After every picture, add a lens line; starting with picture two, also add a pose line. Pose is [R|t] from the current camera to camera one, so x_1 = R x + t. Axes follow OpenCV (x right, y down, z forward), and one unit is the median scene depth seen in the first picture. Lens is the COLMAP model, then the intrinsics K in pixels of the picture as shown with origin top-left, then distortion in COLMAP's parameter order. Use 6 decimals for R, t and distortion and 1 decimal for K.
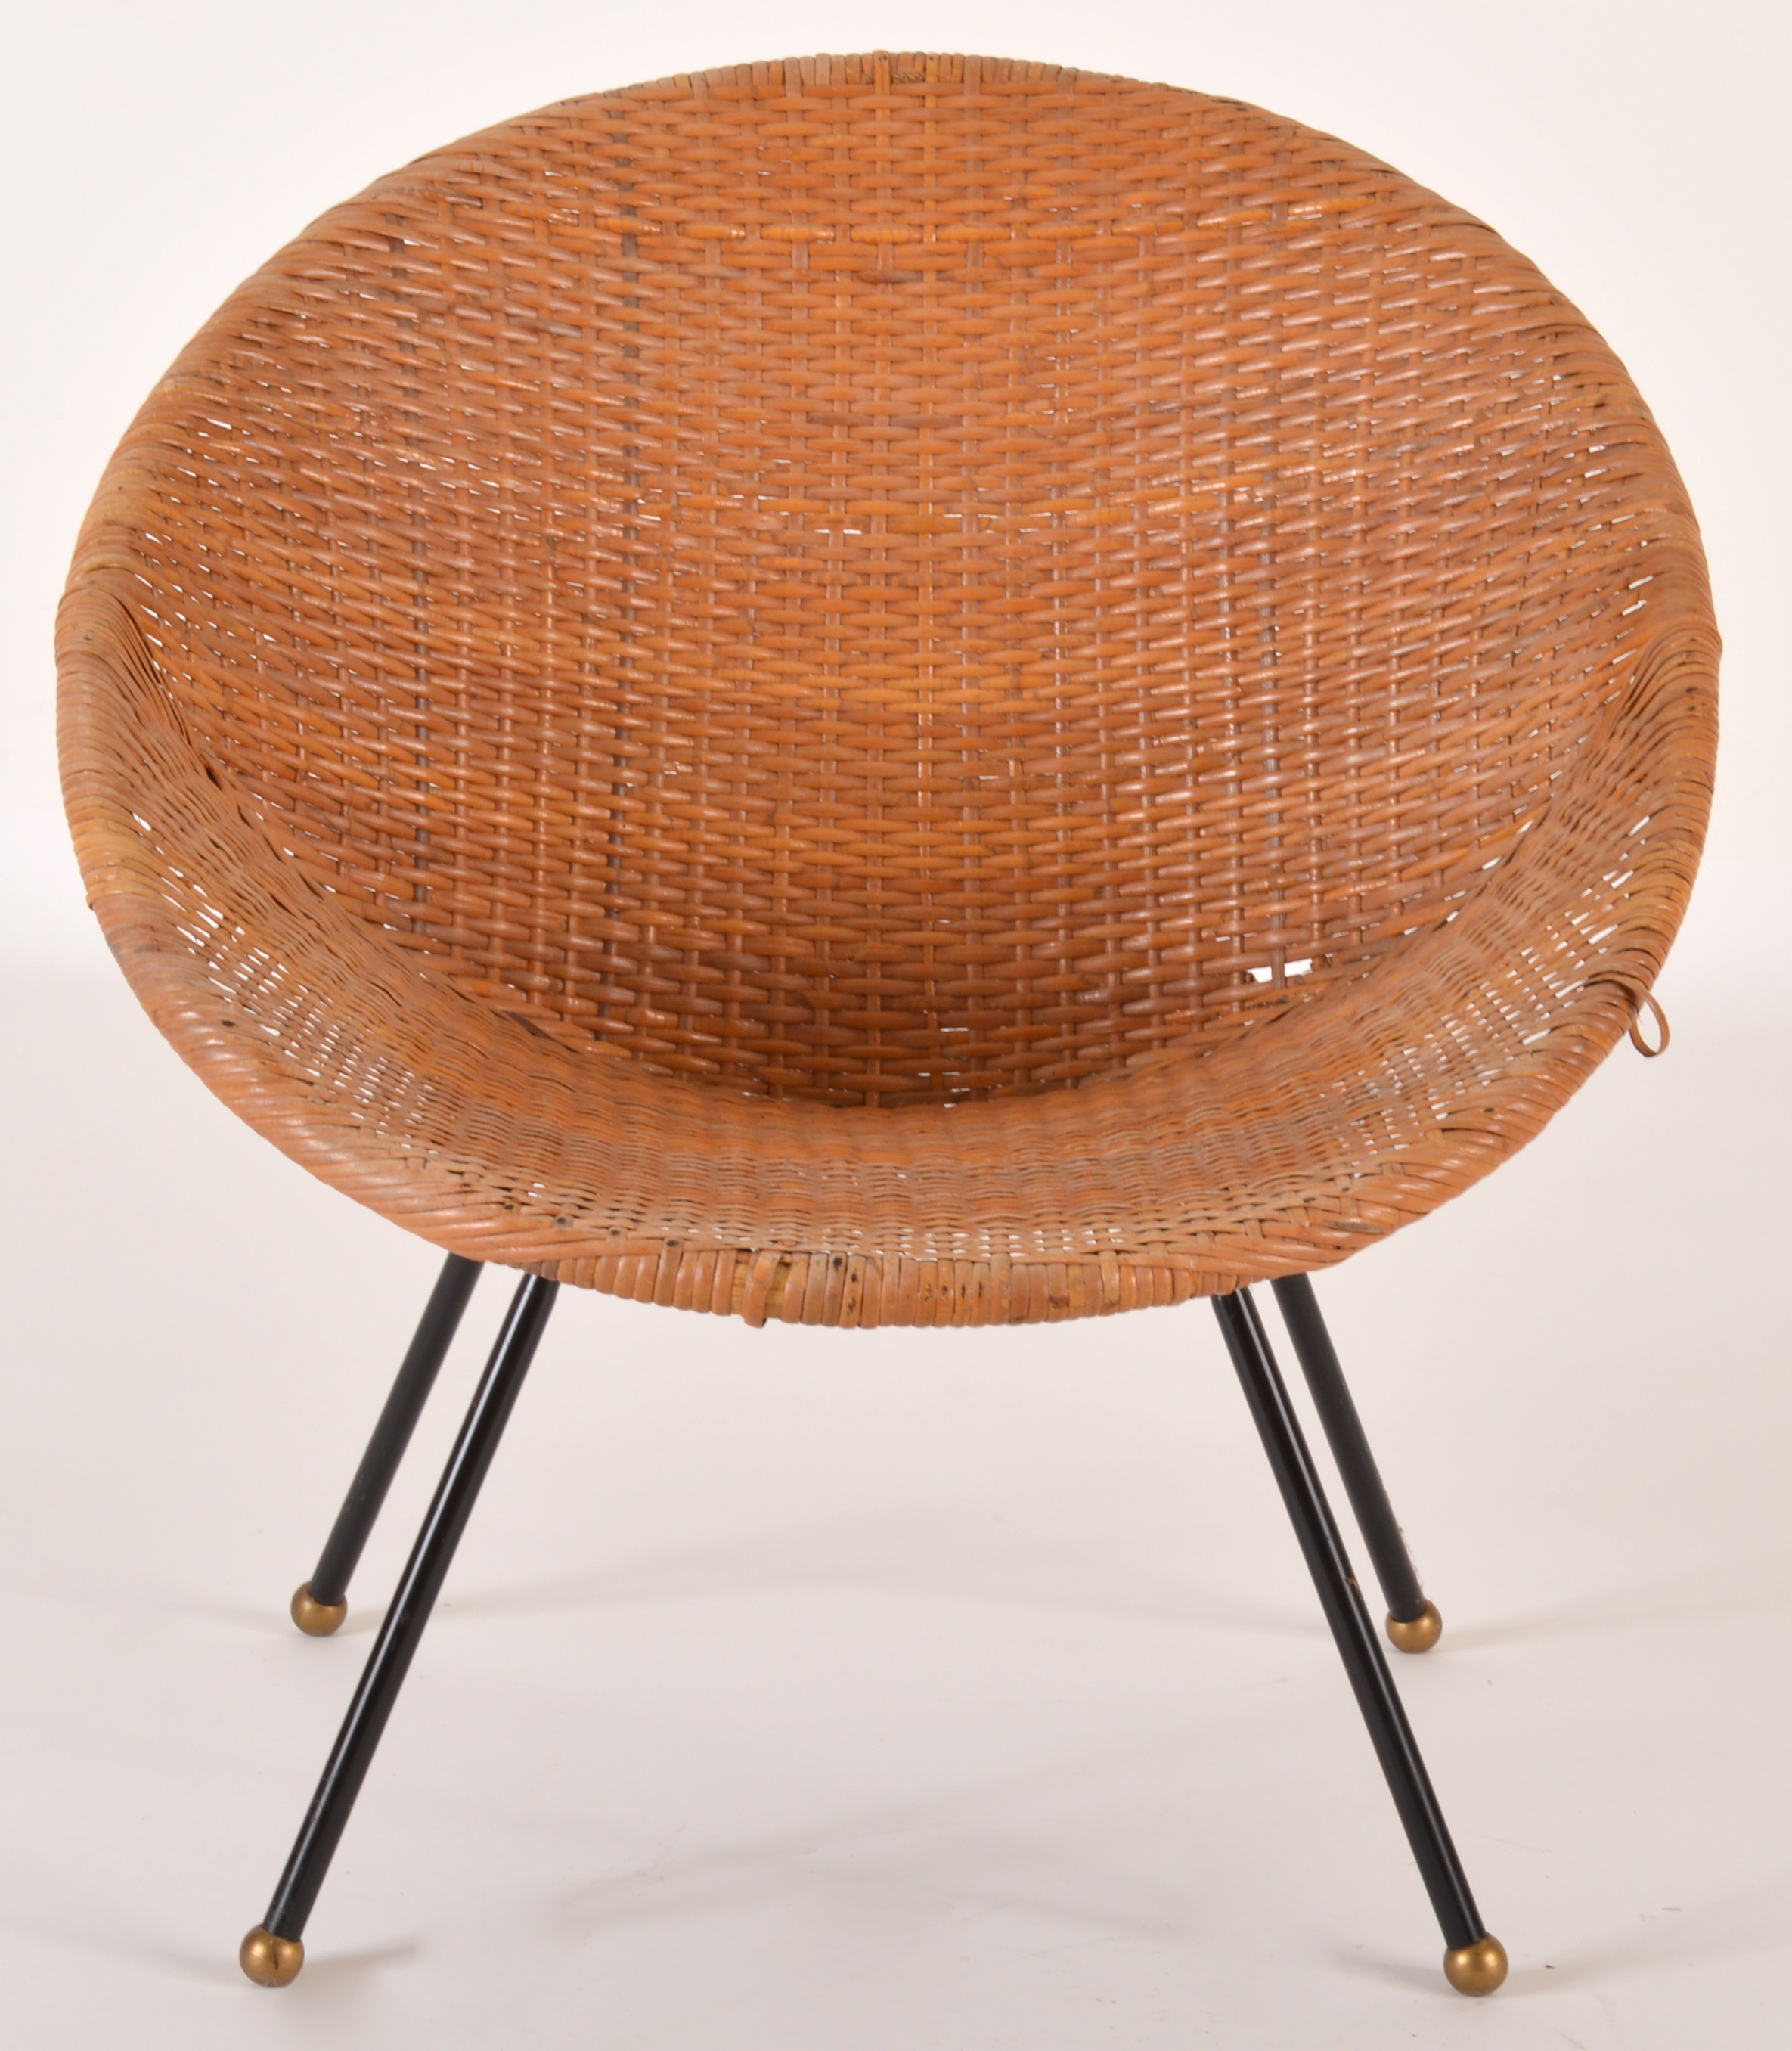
lens RADIAL K [[7442.9, 0, 895.1], [0, 7442.9, 1029.3], [0, 0, 1]] dist [0.253050, 0.000000]
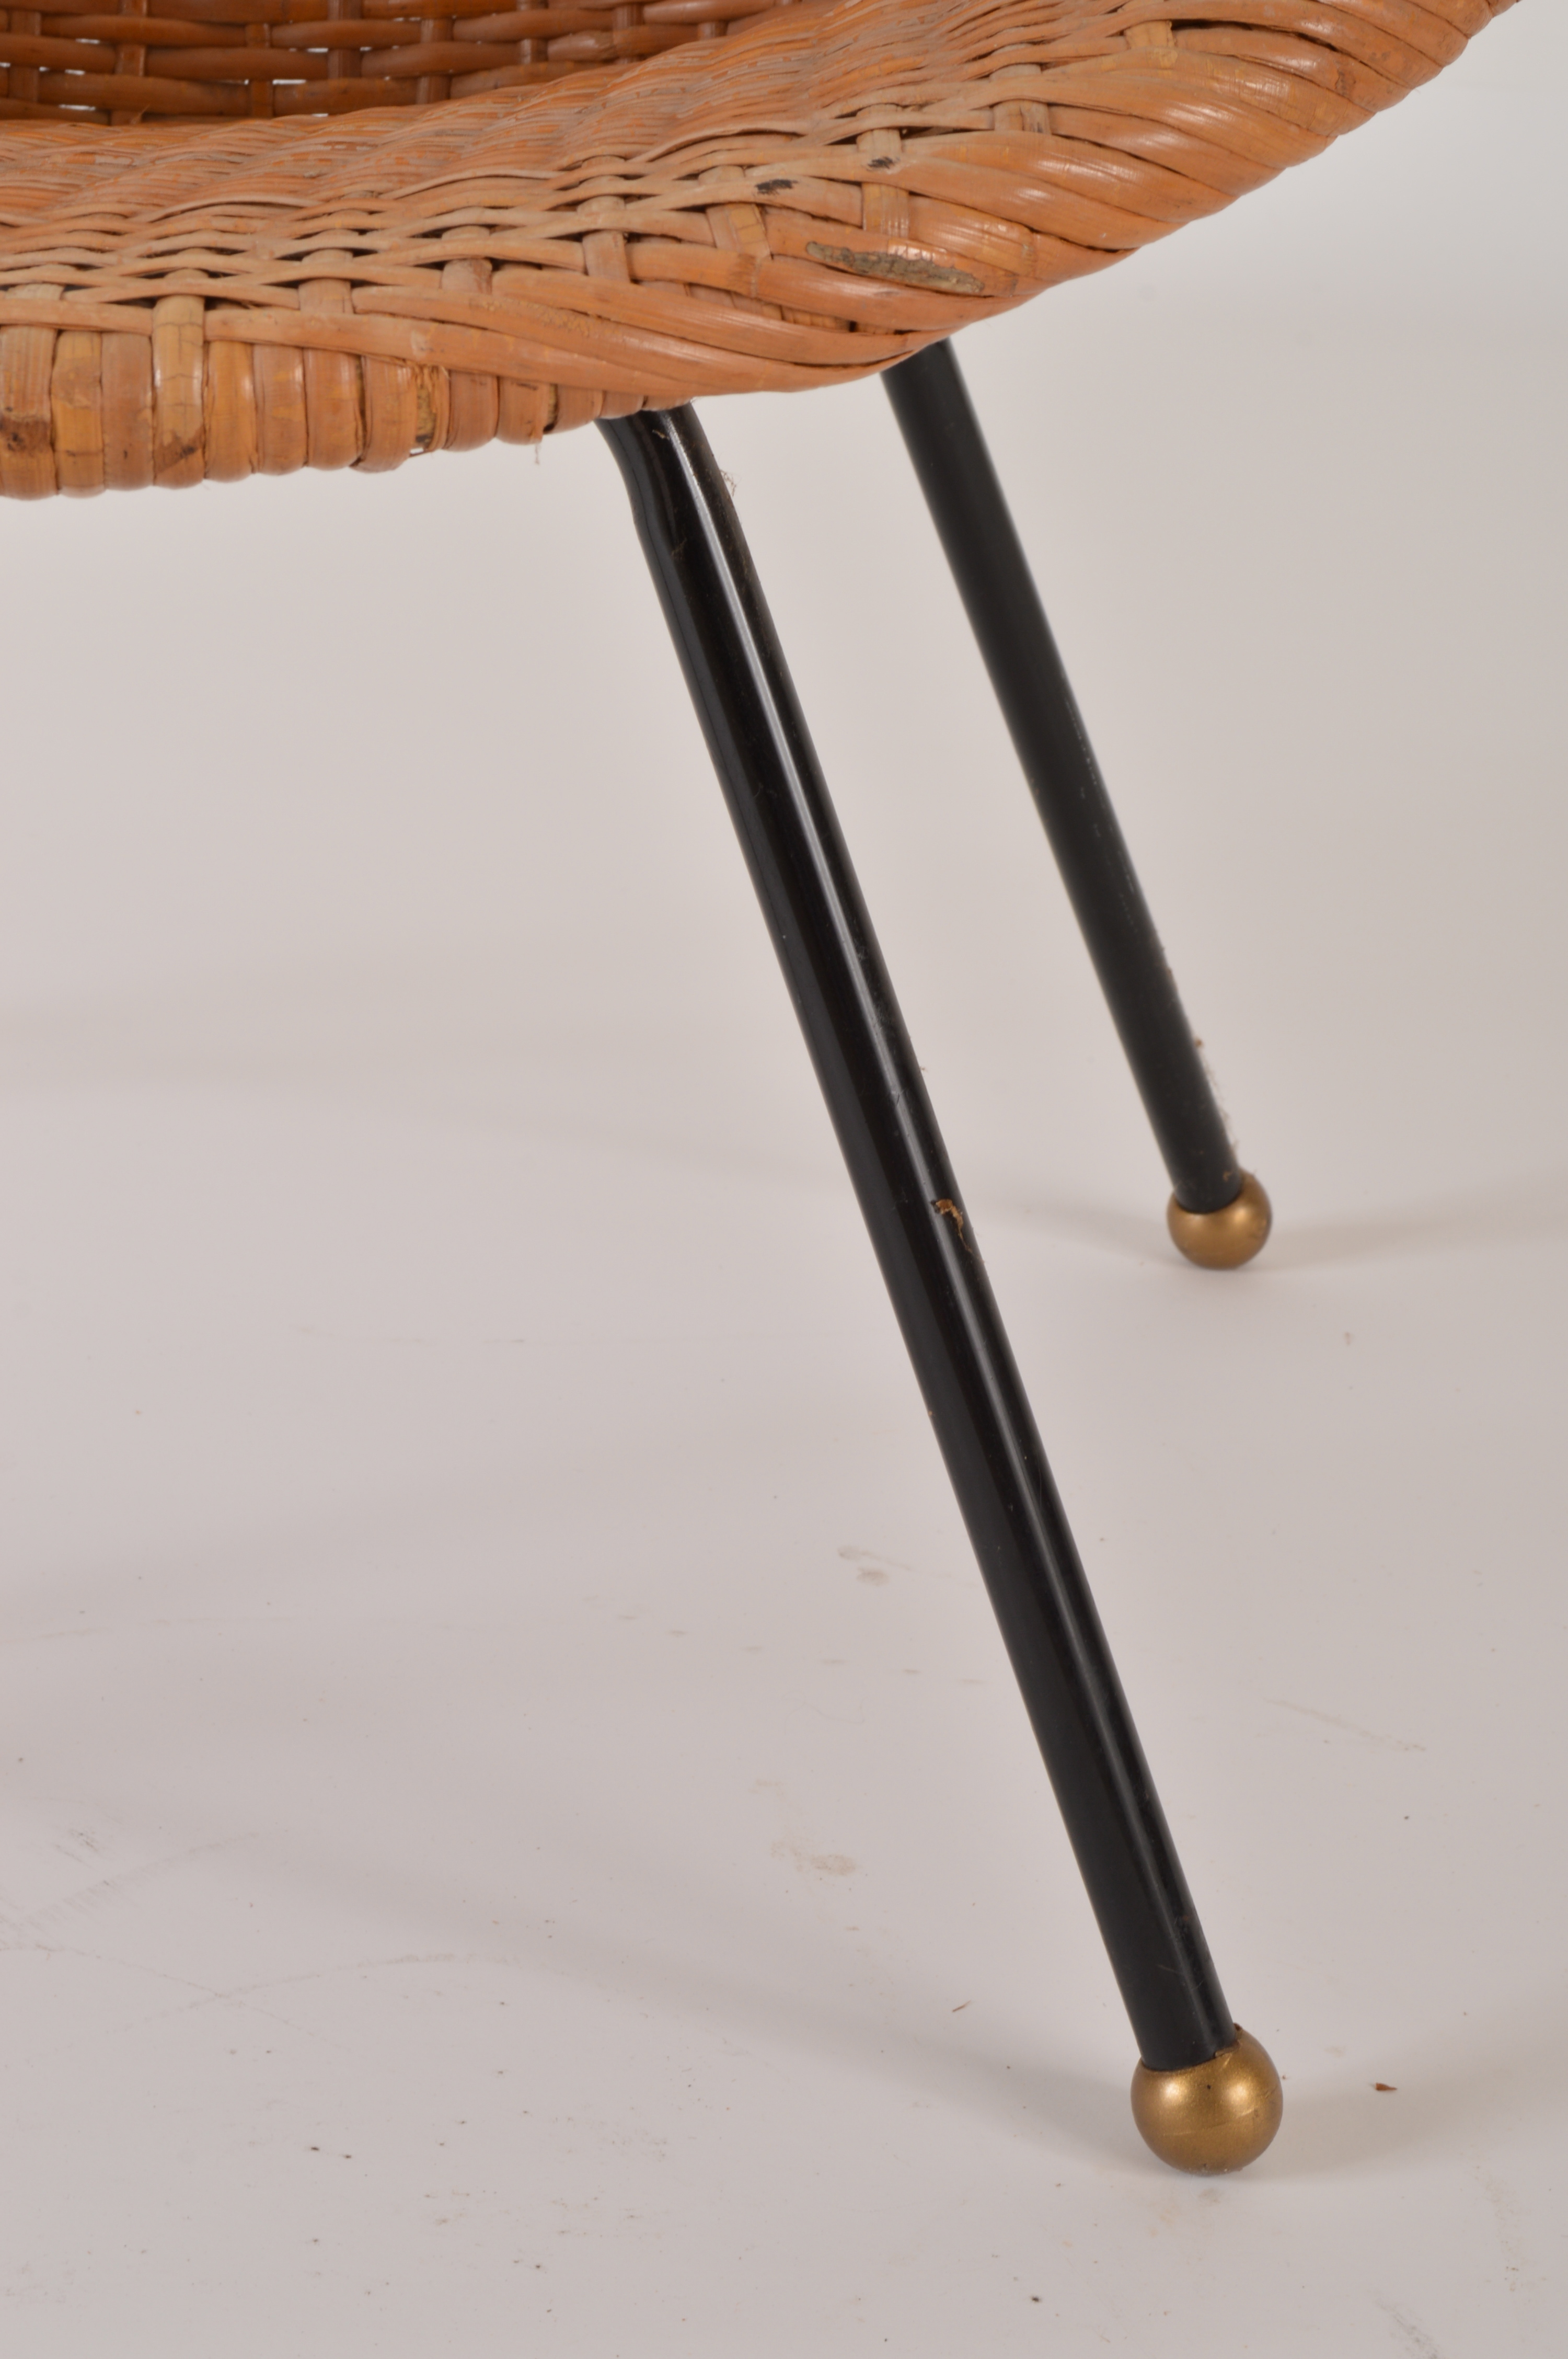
lens RADIAL K [[5579.4, 0, 785.5], [0, 5579.4, 1174.9], [0, 0, 1]] dist [0.187997, 0.000000]
pose [[0.997583, 0.044880, -0.053046, 0.072070], [-0.038666, 0.992856, 0.112877, 0.039322], [0.057733, -0.110553, 0.992192, 0.724740]]
